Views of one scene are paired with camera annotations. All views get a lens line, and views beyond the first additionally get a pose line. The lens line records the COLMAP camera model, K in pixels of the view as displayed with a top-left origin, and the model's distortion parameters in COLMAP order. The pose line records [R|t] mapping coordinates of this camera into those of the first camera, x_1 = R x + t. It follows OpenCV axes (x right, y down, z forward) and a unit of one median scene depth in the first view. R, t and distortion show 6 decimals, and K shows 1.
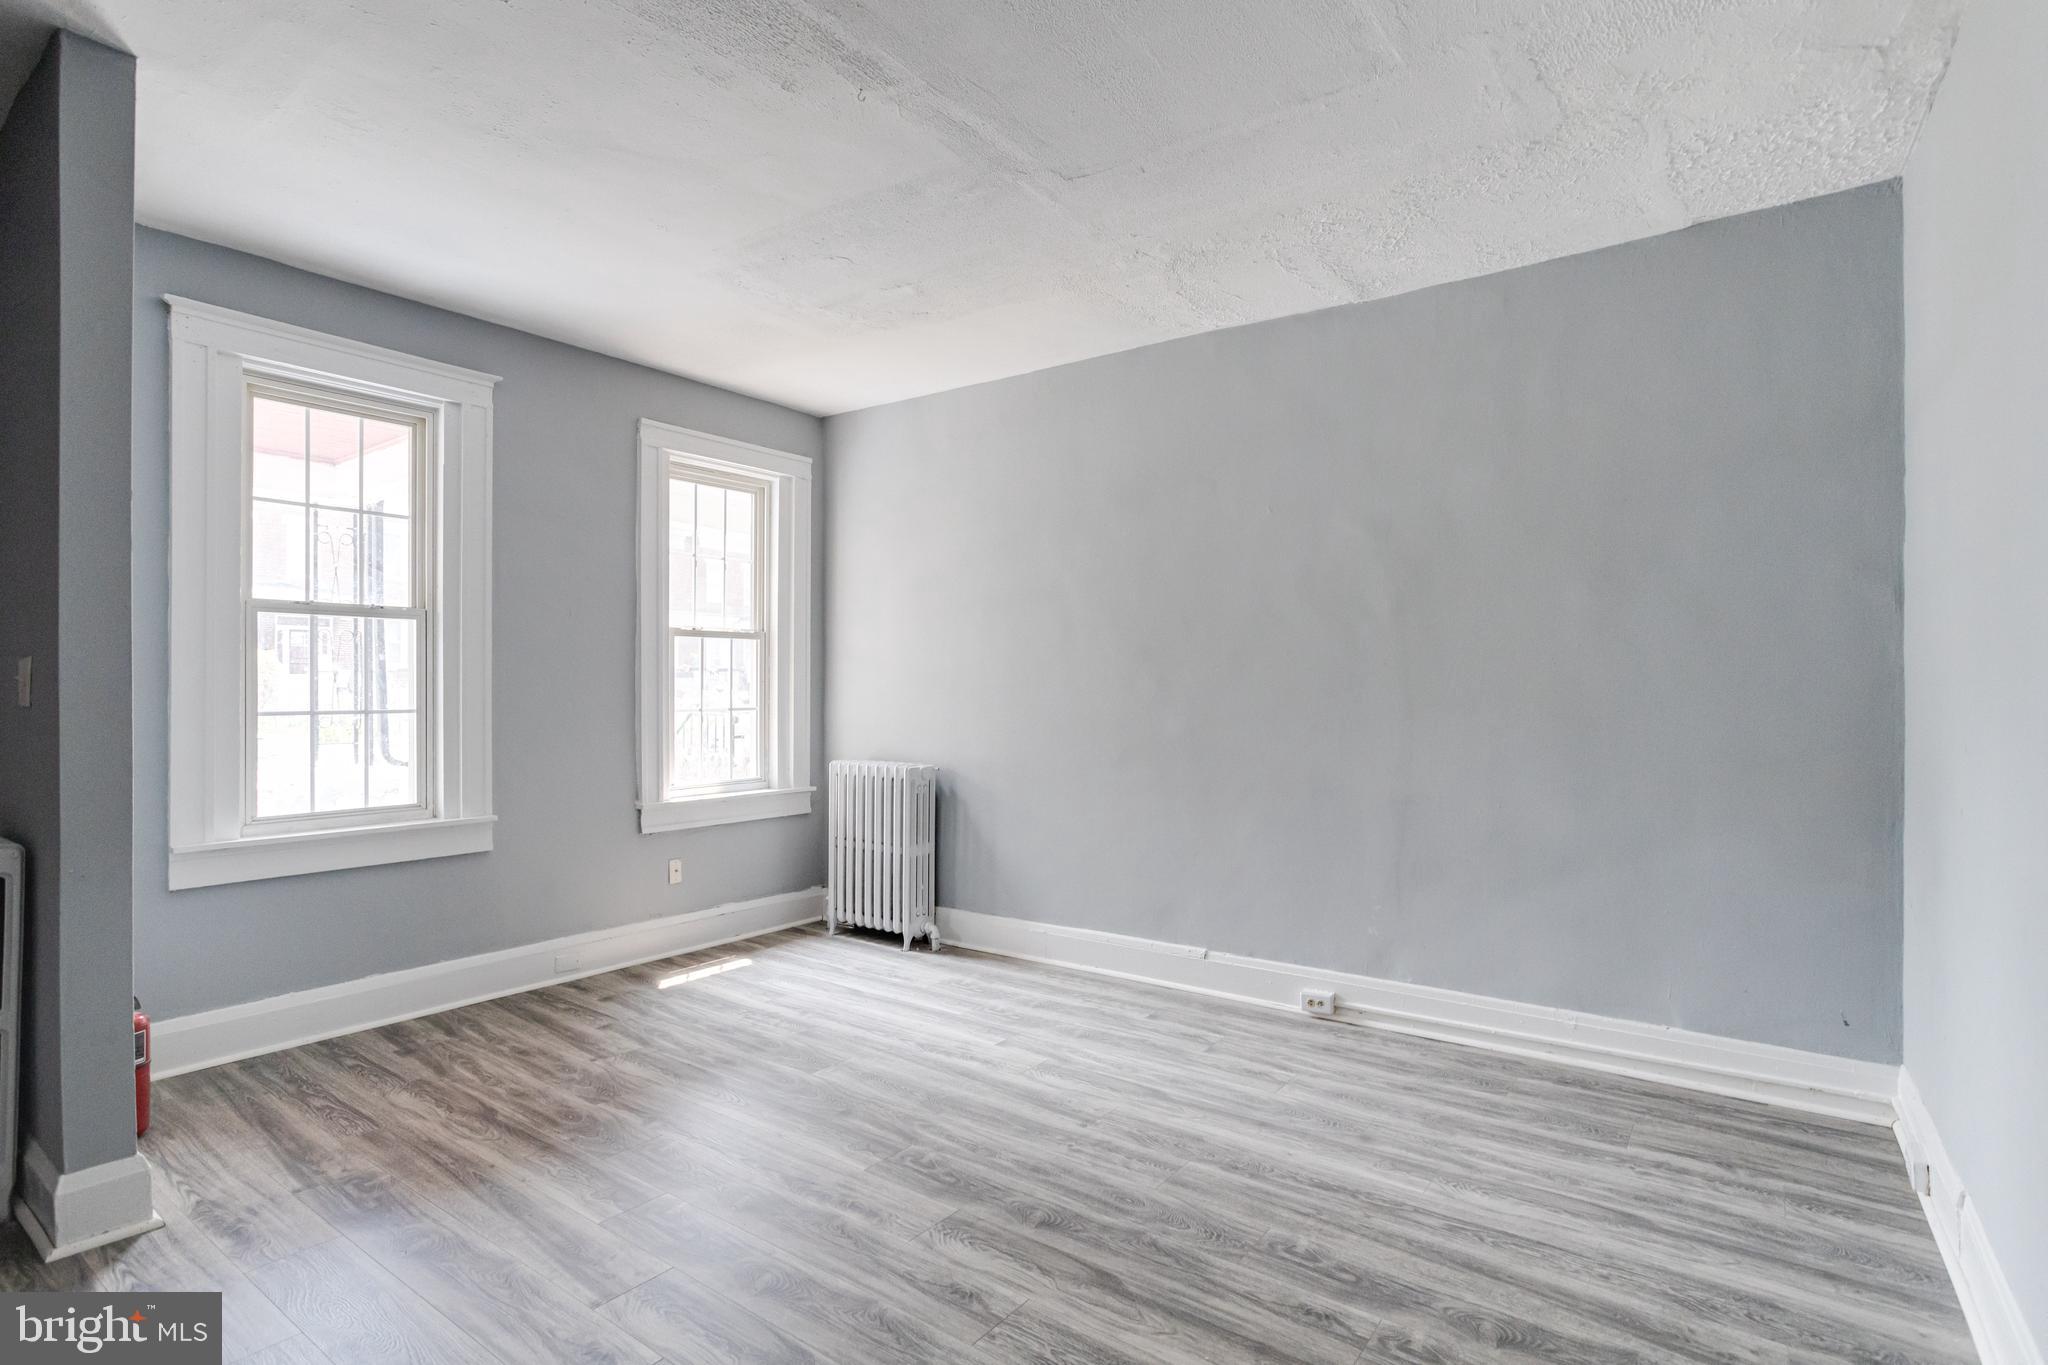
lens RADIAL K [[1039.2, 0, 1026.4], [0, 1039.2, 676.9], [0, 0, 1]] dist [-0.047867, 0.030499]
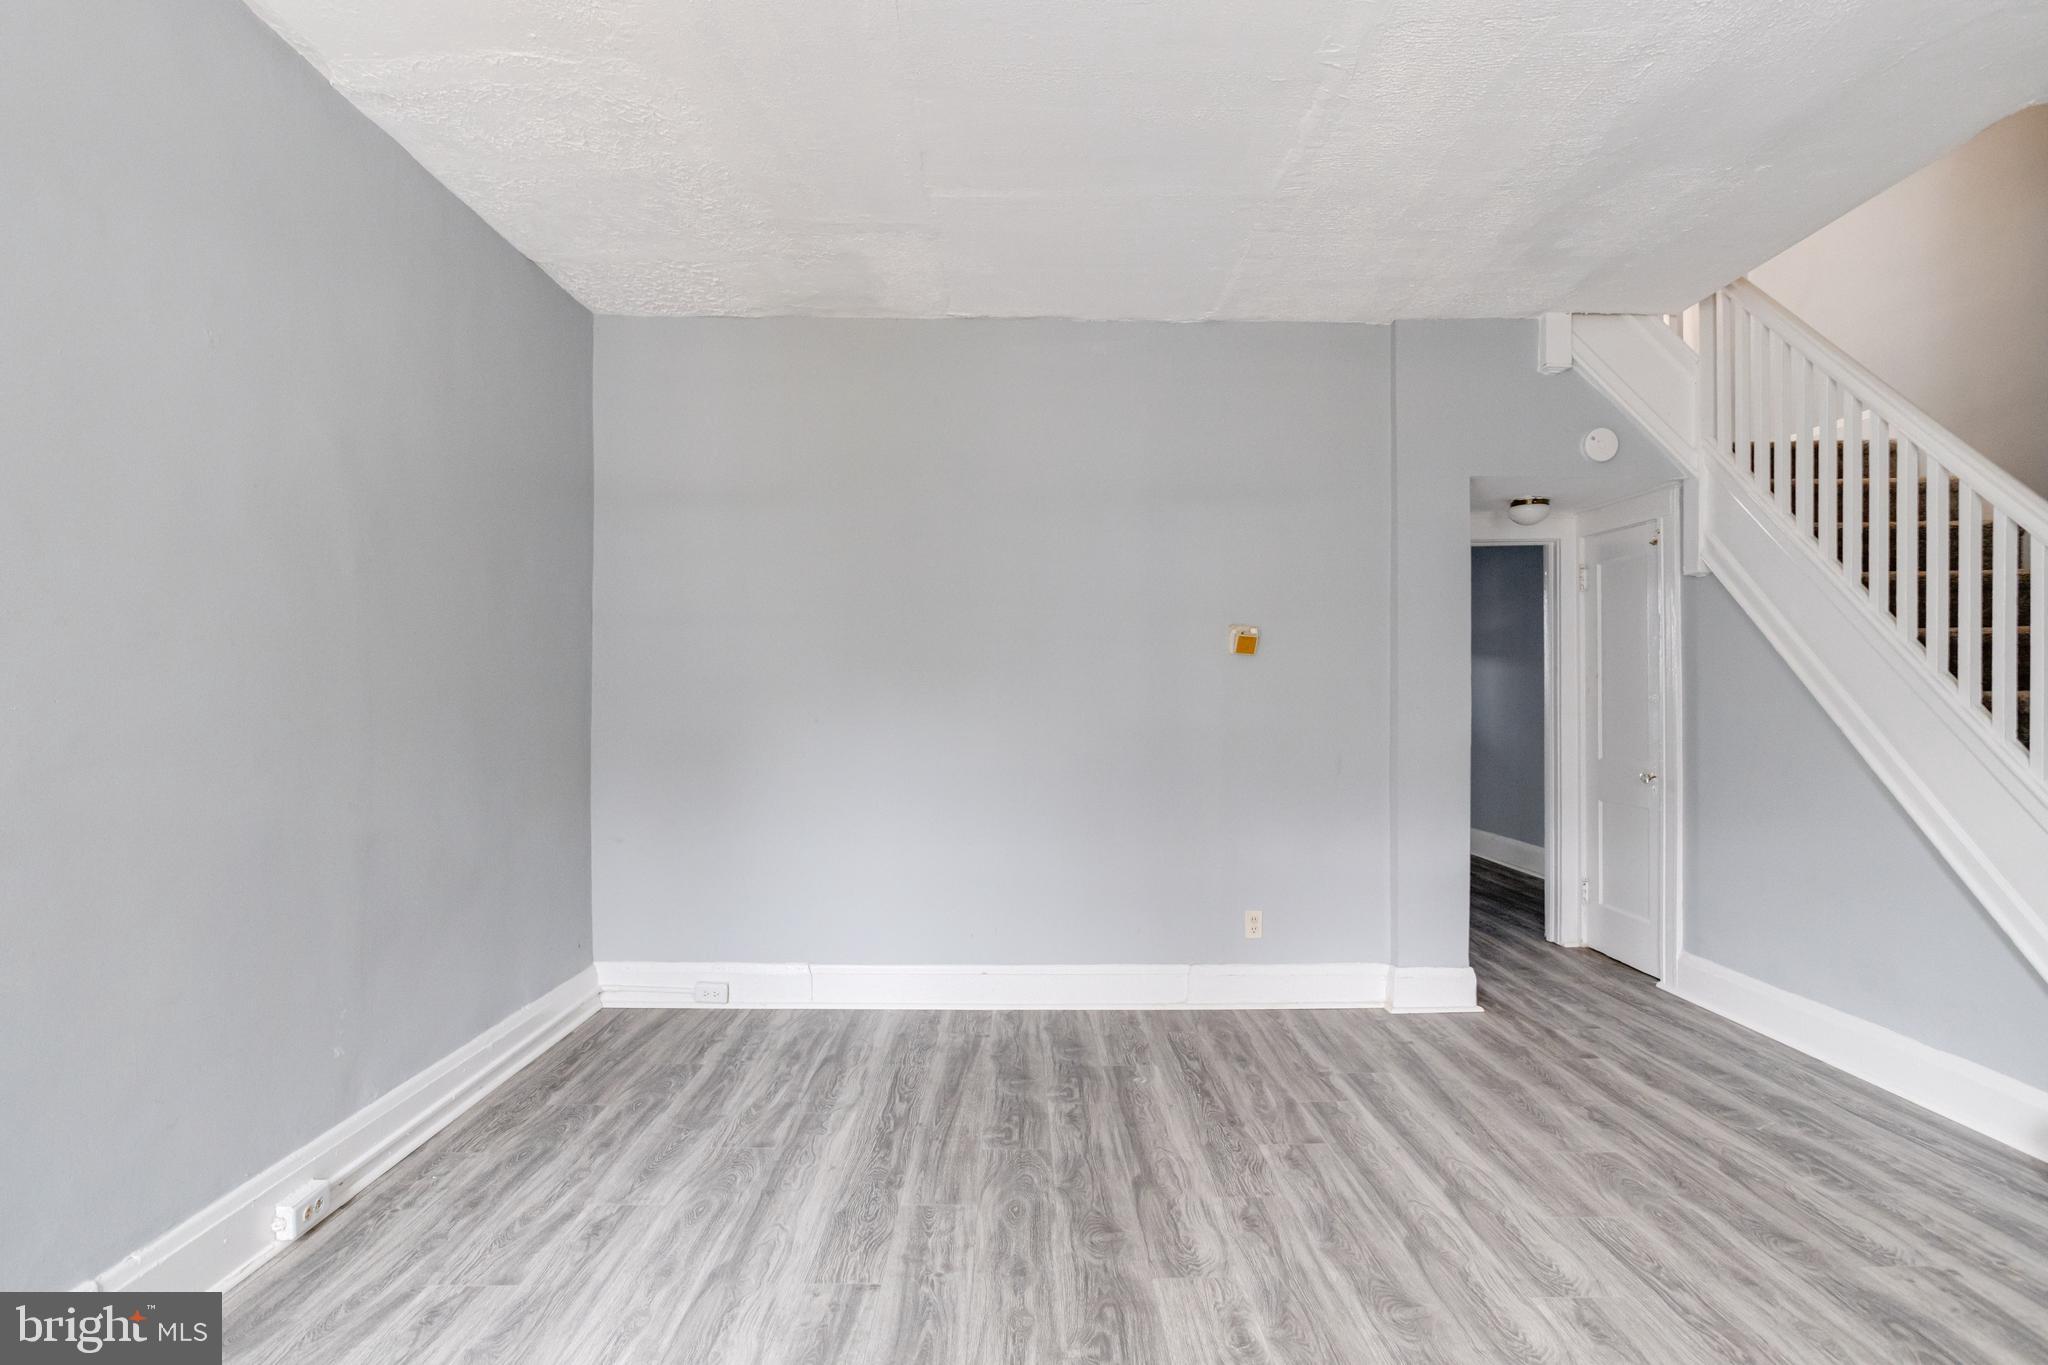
lens RADIAL K [[1039.2, 0, 1026.4], [0, 1039.2, 676.9], [0, 0, 1]] dist [-0.047867, 0.030499]
pose [[-0.609872, 0.014471, 0.792368, -0.632480], [-0.004383, 0.999756, -0.021631, 0.027270], [-0.792488, -0.016665, -0.609660, 1.477749]]
